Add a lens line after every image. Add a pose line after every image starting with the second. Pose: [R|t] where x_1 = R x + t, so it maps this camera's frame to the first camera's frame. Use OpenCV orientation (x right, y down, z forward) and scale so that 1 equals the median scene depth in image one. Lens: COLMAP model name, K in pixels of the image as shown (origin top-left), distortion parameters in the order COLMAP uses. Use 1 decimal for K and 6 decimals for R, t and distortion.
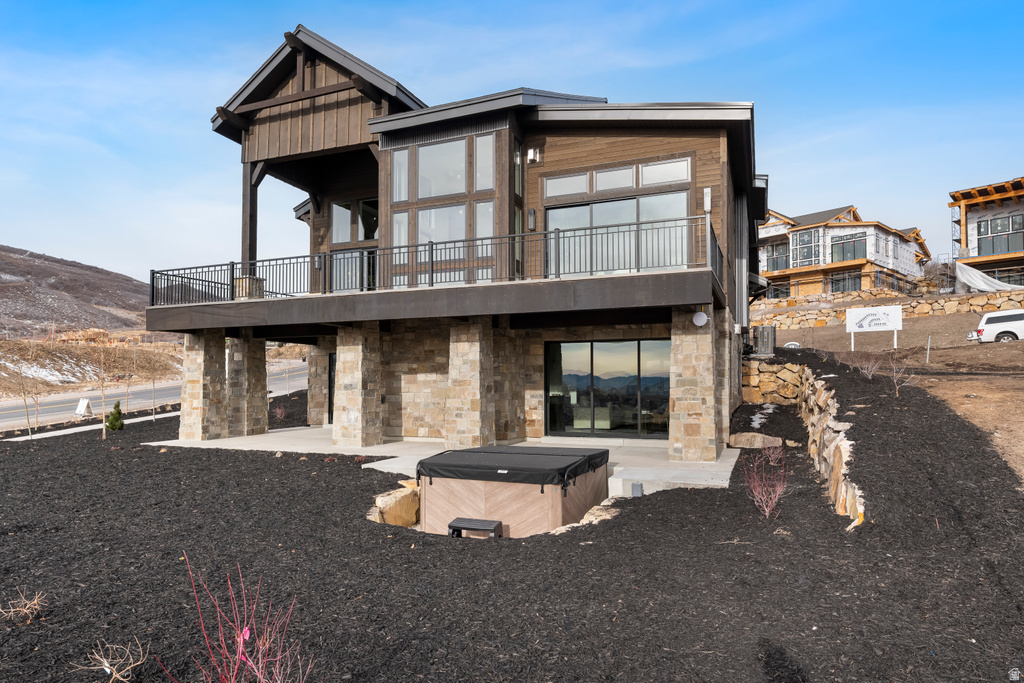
lens RADIAL K [[595.3, 0, 526.4], [0, 595.3, 370.7], [0, 0, 1]] dist [-0.001946, 0.000089]
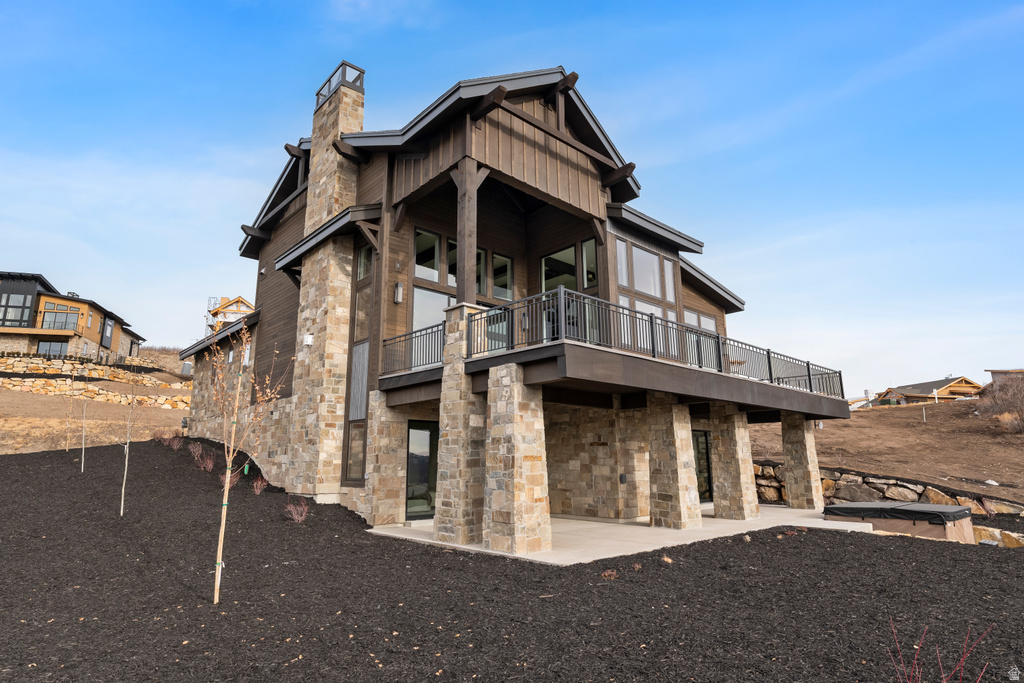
lens RADIAL K [[568.7, 0, 512.5], [0, 568.7, 340.3], [0, 0, 1]] dist [0.000193, -0.000023]
pose [[0.421641, 0.192838, 0.886020, -1.174917], [-0.017381, 0.978664, -0.204730, 0.020493], [-0.906596, 0.070923, 0.415997, 0.767711]]
